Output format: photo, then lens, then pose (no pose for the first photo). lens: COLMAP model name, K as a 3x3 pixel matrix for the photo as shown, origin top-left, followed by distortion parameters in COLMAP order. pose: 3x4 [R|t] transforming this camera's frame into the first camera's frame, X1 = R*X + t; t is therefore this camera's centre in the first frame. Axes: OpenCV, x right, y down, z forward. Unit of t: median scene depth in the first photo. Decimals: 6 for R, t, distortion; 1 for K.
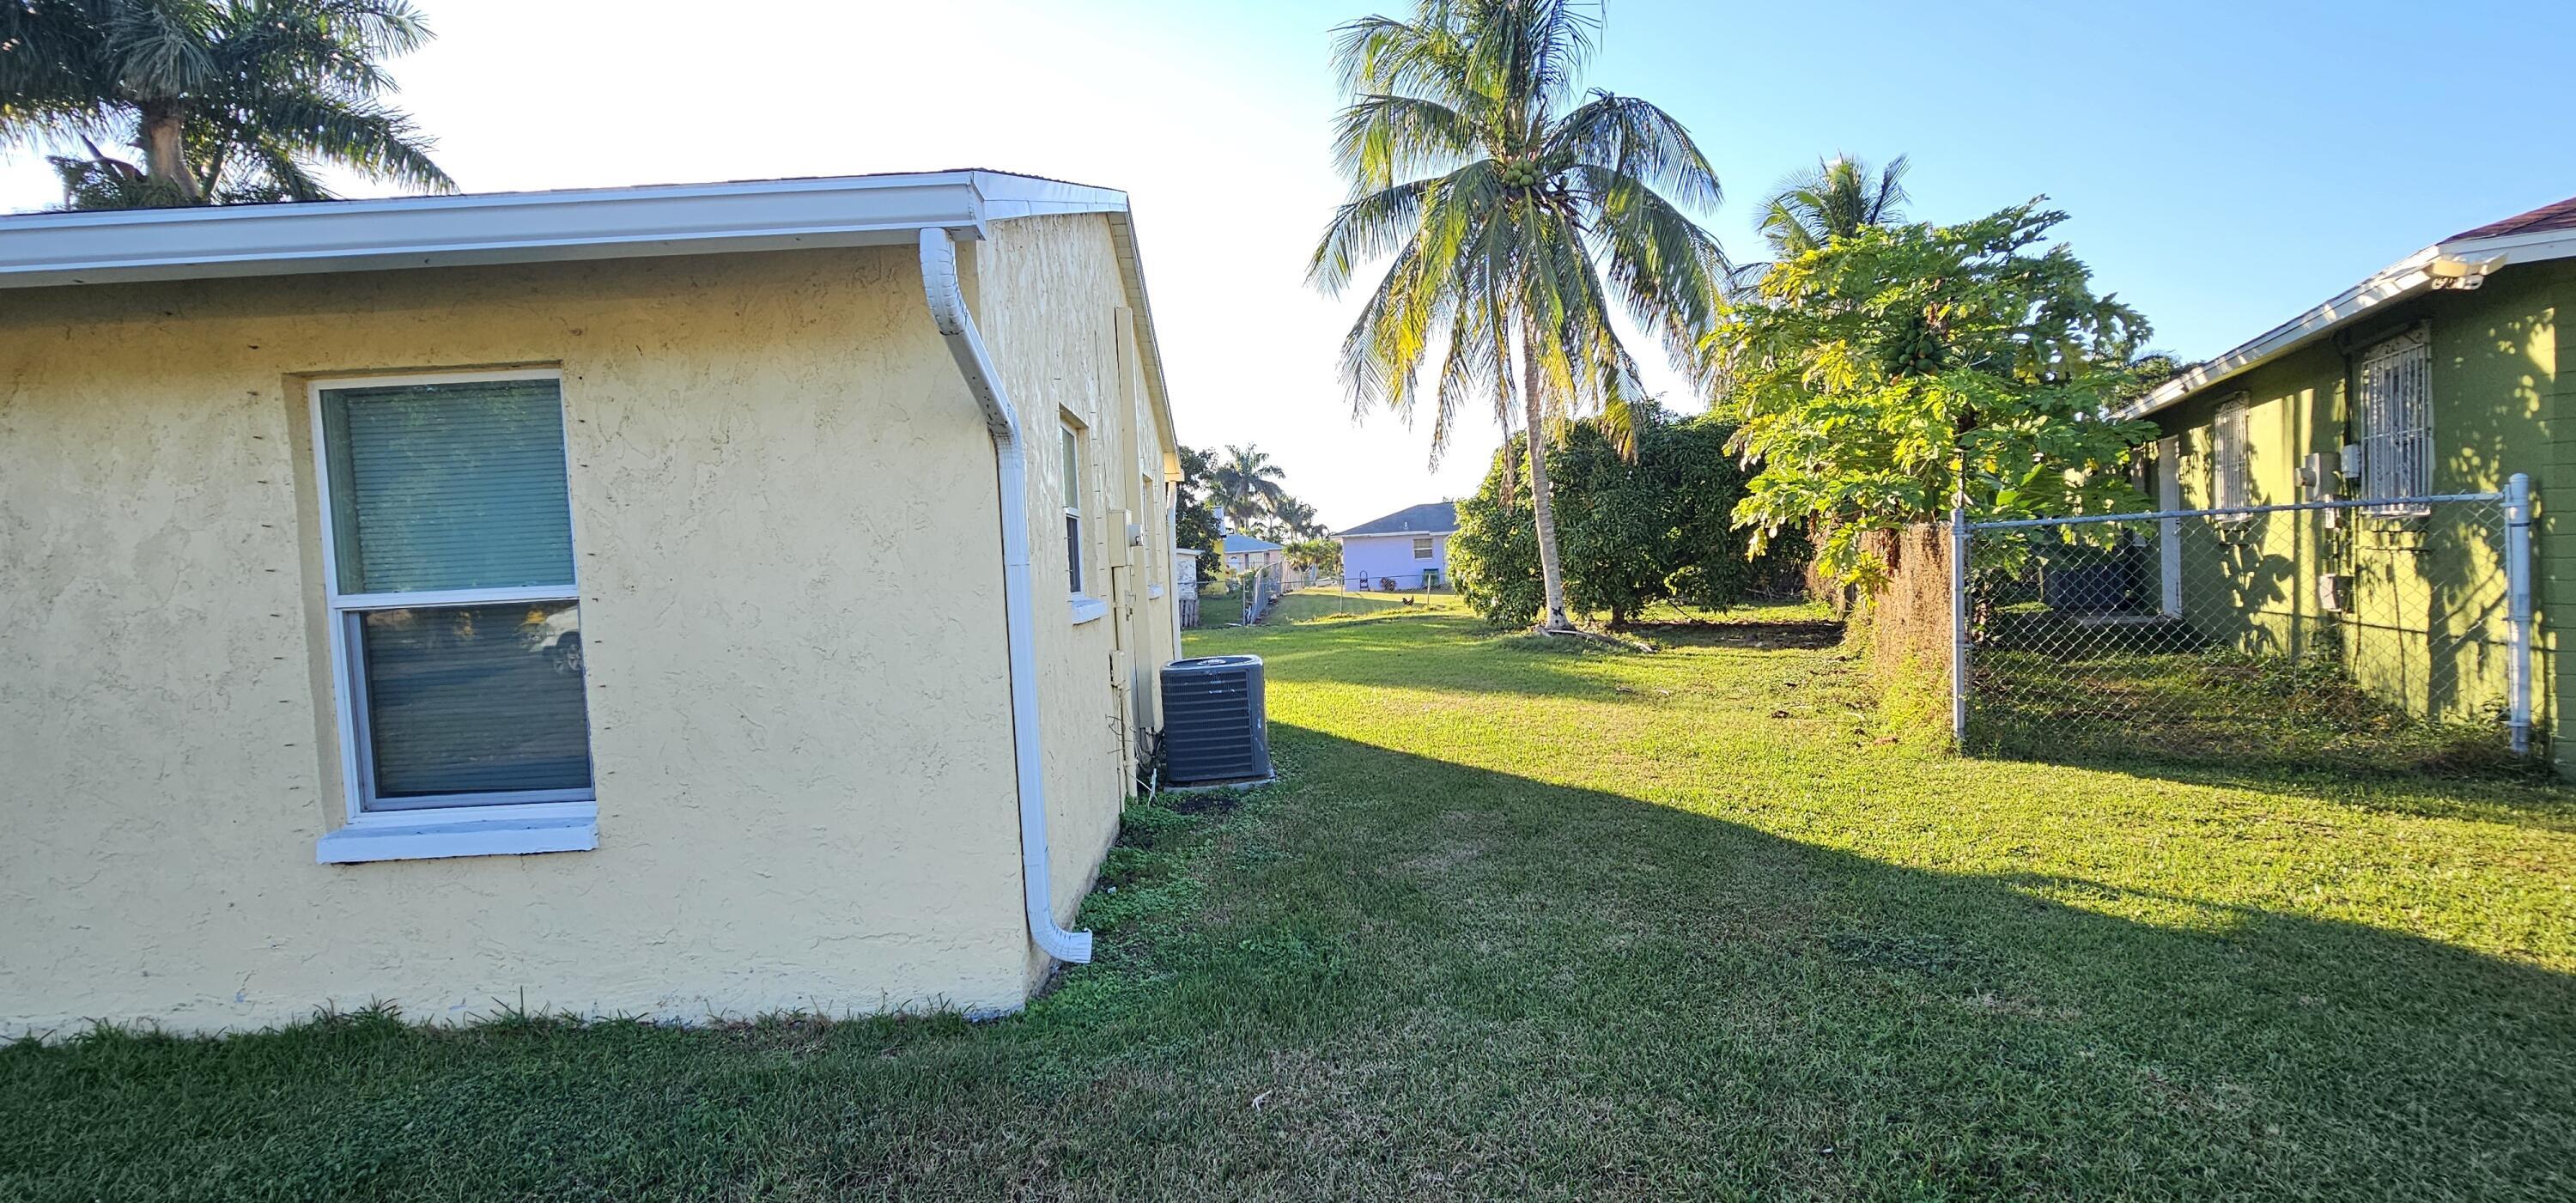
lens RADIAL K [[1068.6, 0, 1288.0], [0, 1068.6, 601.5], [0, 0, 1]] dist [-0.001953, -0.000356]
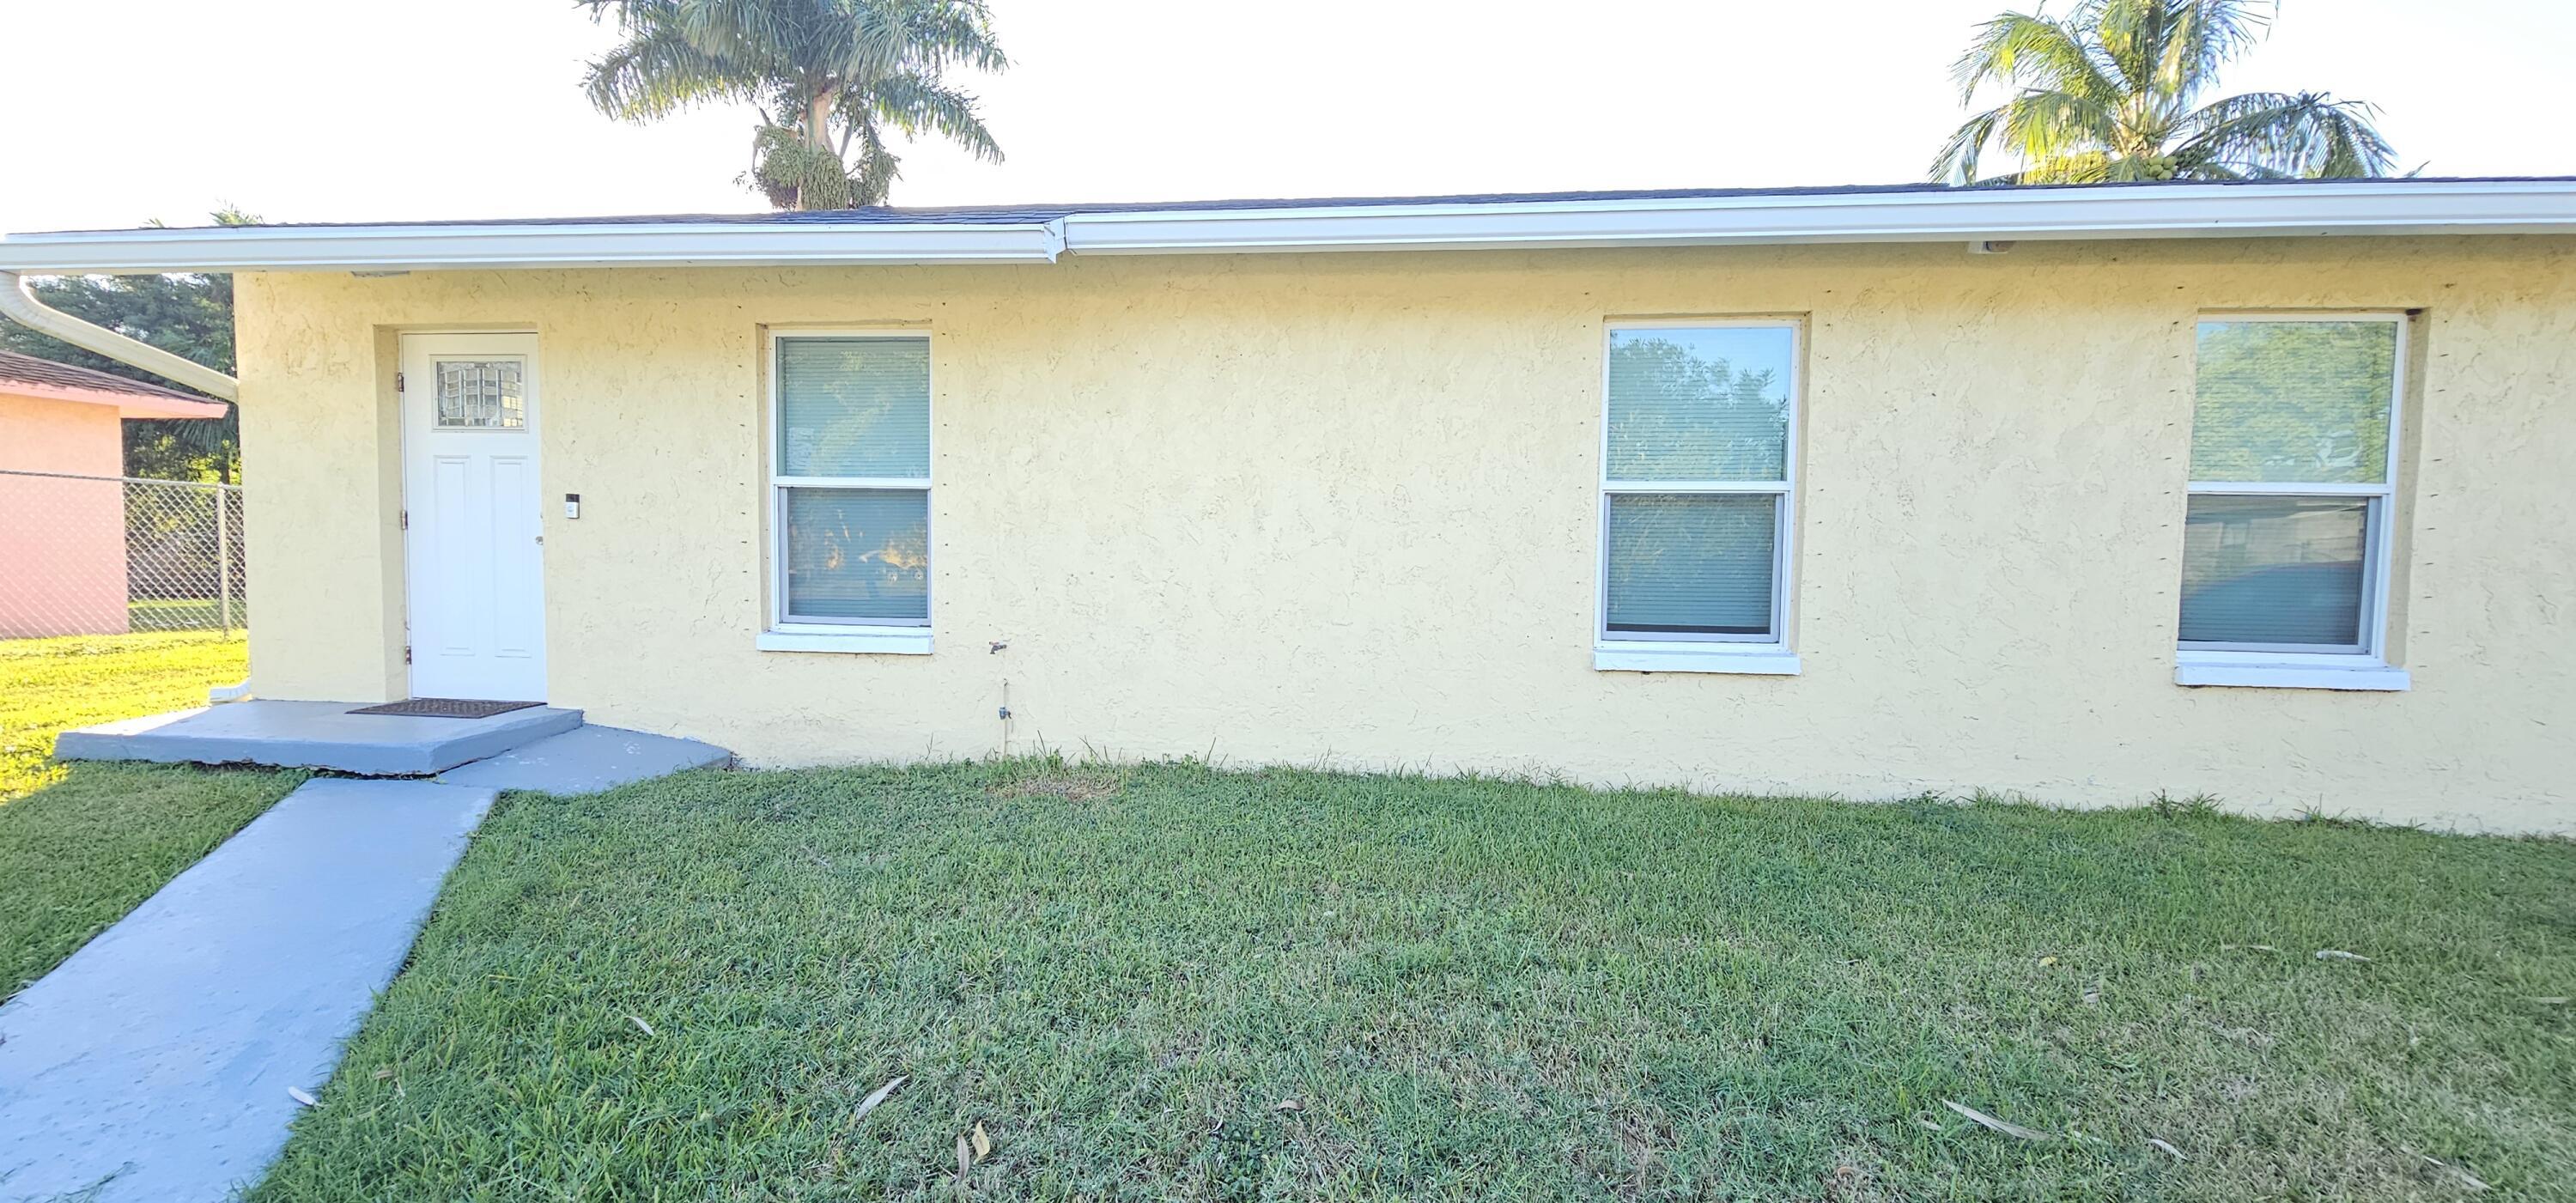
lens RADIAL K [[1068.6, 0, 1288.0], [0, 1068.6, 601.5], [0, 0, 1]] dist [-0.001953, -0.000356]
pose [[0.989891, 0.071459, -0.122509, -1.838854], [-0.070062, 0.997419, 0.015679, 0.200179], [0.123314, -0.006937, 0.992344, -0.434071]]
